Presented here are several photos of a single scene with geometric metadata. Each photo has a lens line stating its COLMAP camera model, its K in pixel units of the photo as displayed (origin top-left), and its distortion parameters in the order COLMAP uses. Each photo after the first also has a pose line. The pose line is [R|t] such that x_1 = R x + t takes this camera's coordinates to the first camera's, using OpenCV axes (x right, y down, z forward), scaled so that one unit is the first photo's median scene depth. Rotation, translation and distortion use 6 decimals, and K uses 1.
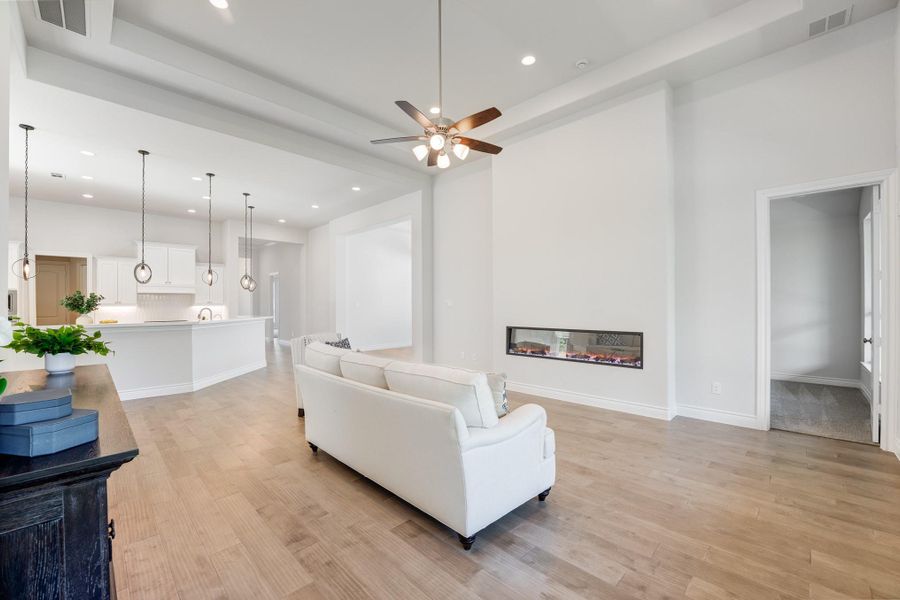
lens RADIAL K [[357.0, 0, 449.4], [0, 357.0, 304.6], [0, 0, 1]] dist [-0.001371, -0.000379]
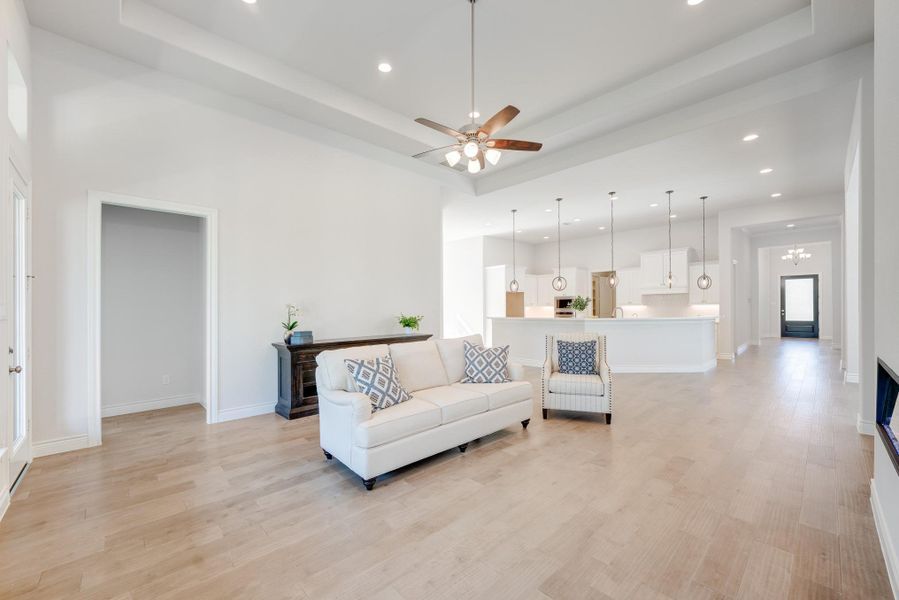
lens RADIAL K [[356.6, 0, 448.8], [0, 356.6, 306.4], [0, 0, 1]] dist [-0.001371, -0.000379]
pose [[-0.022695, -0.004394, -0.999733, 1.398913], [0.015223, 0.999873, -0.004741, 0.013252], [0.999627, -0.015327, -0.022625, 1.349440]]
